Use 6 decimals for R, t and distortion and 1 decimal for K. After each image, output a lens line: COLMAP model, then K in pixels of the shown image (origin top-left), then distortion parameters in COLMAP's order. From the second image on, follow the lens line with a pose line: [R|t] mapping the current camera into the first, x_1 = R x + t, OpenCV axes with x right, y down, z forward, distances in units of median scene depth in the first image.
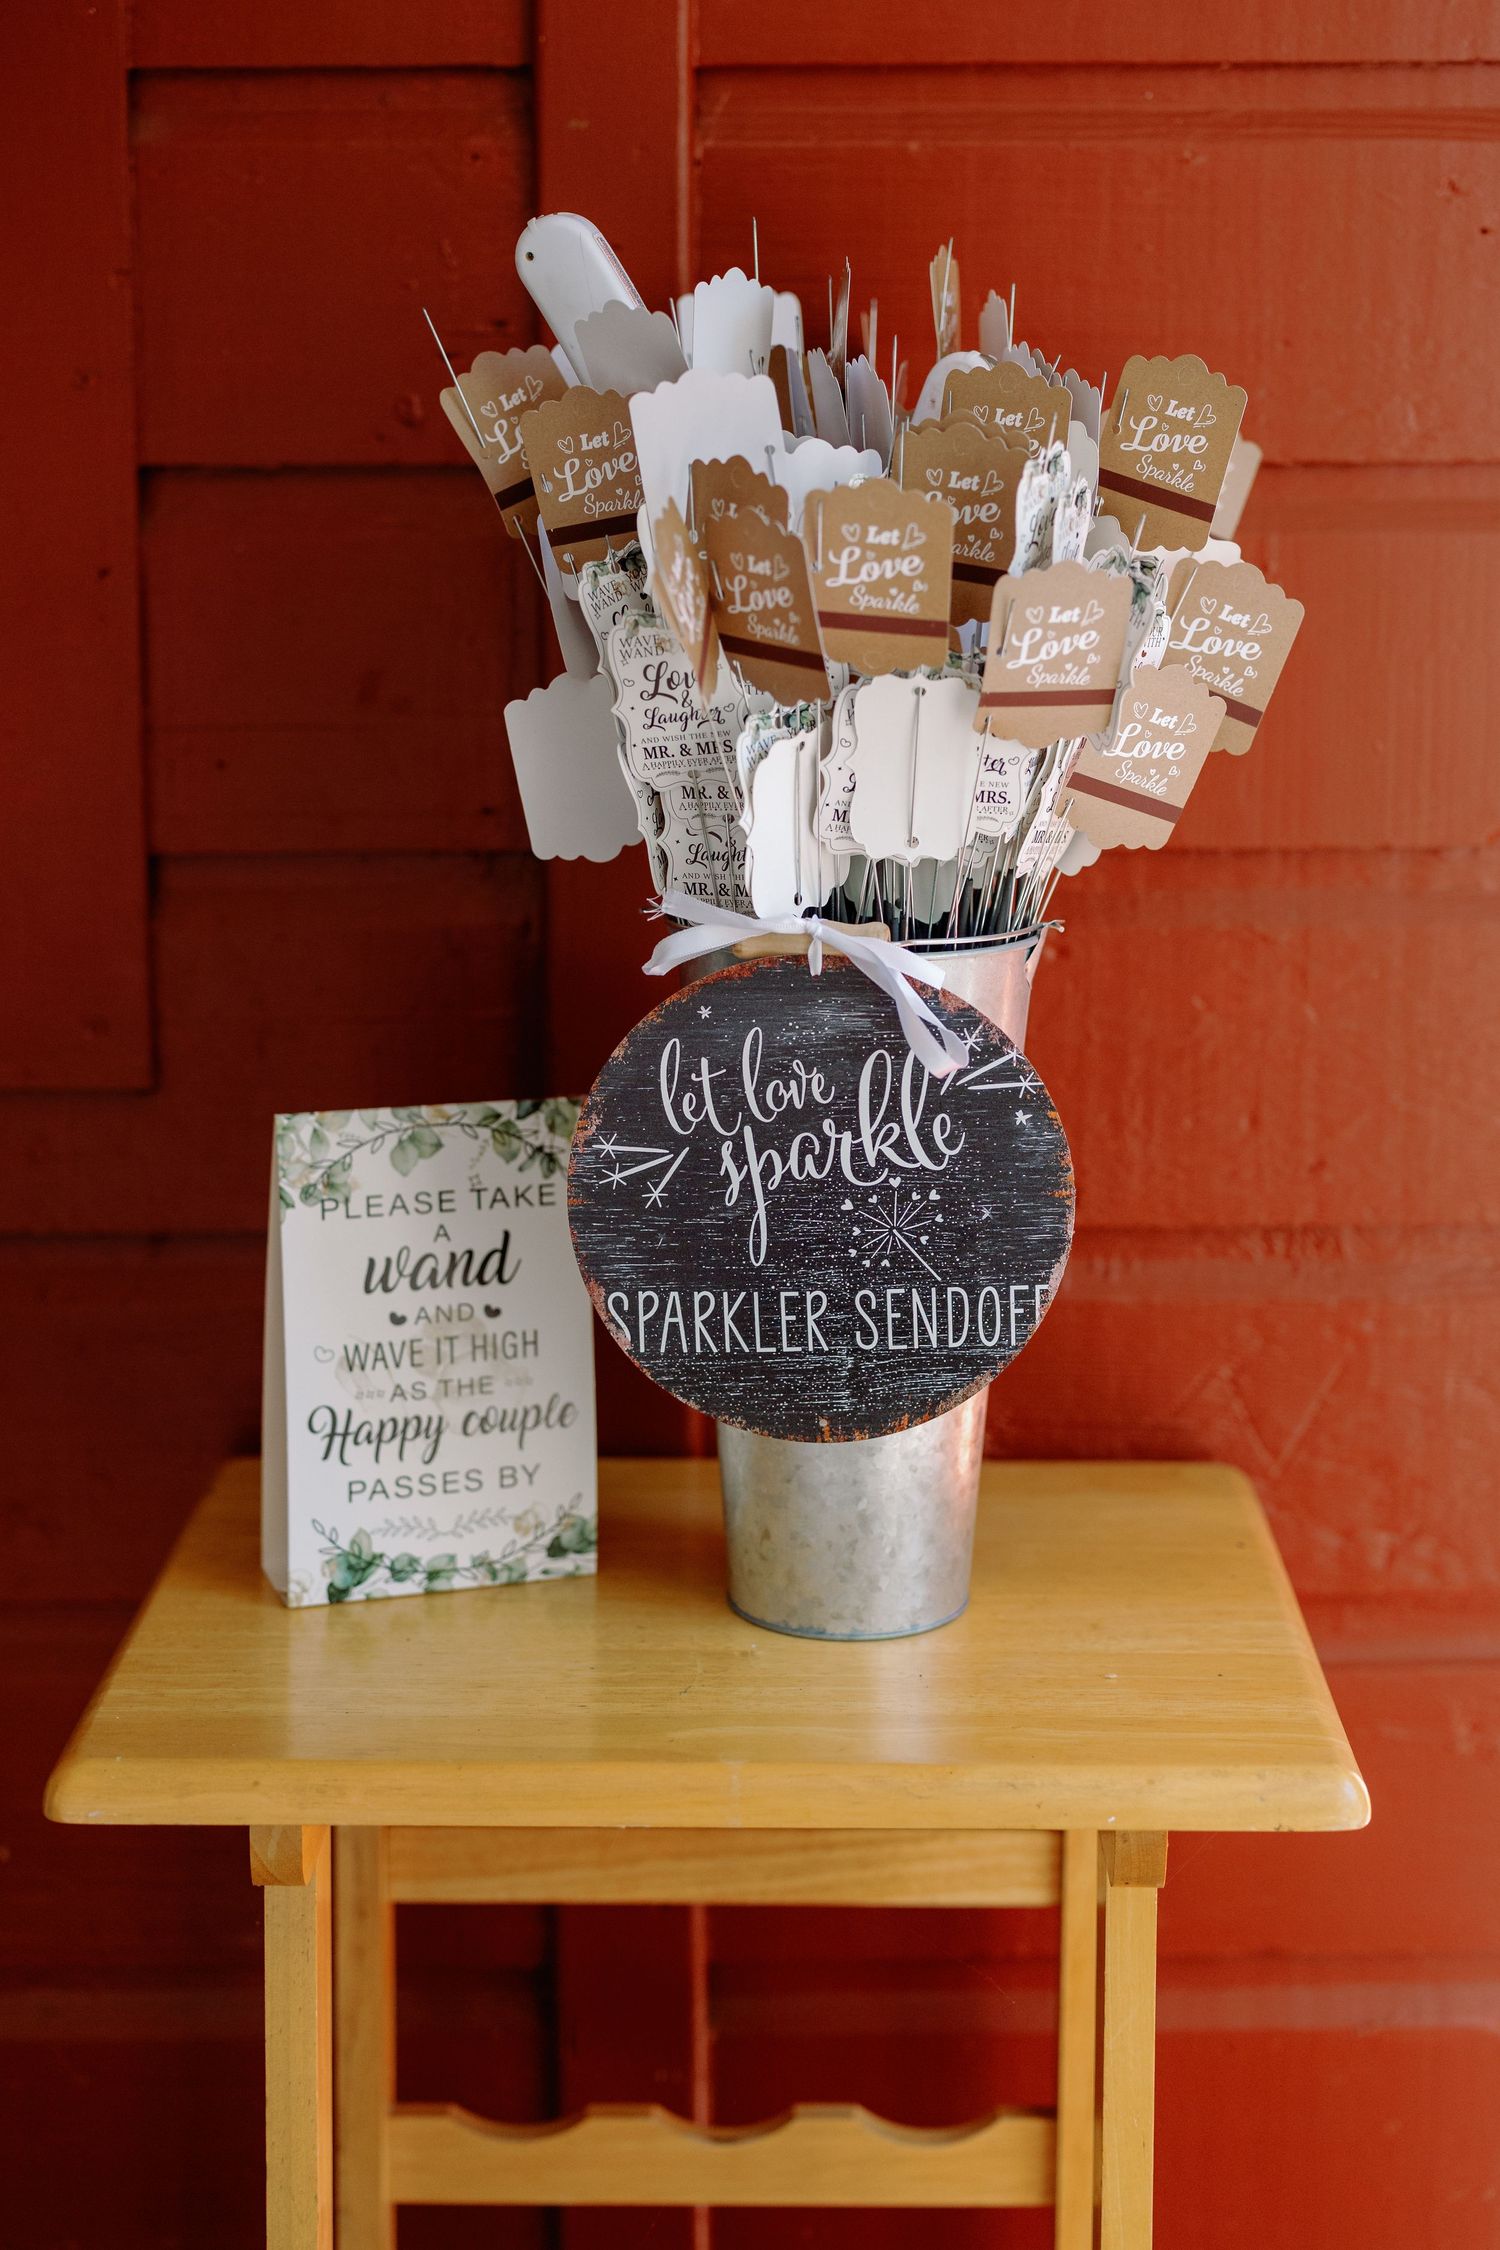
lens RADIAL K [[3709.5, 0, 809.9], [0, 3709.5, 761.6], [0, 0, 1]] dist [0.057875, 0.000000]
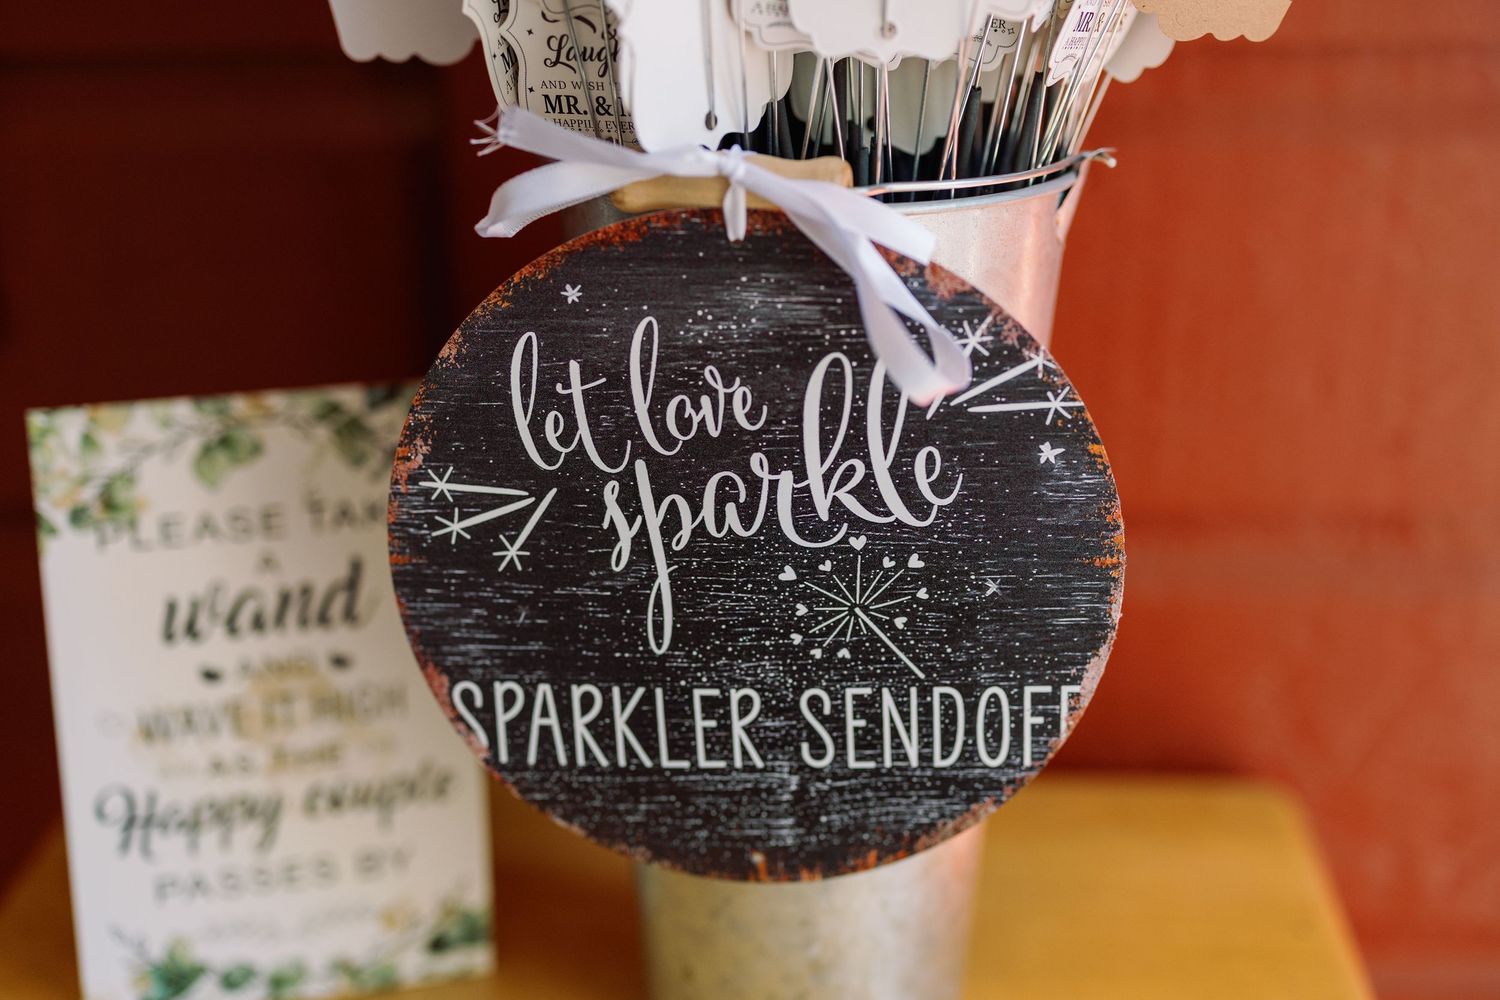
lens RADIAL K [[2473.0, 0, 711.0], [0, 2473.0, 510.5], [0, 0, 1]] dist [0.057875, 0.000000]
pose [[0.998211, 0.006757, -0.059410, 0.022670], [0.005309, 0.979655, 0.200620, 0.016487], [0.059557, -0.200577, 0.977866, 0.550437]]
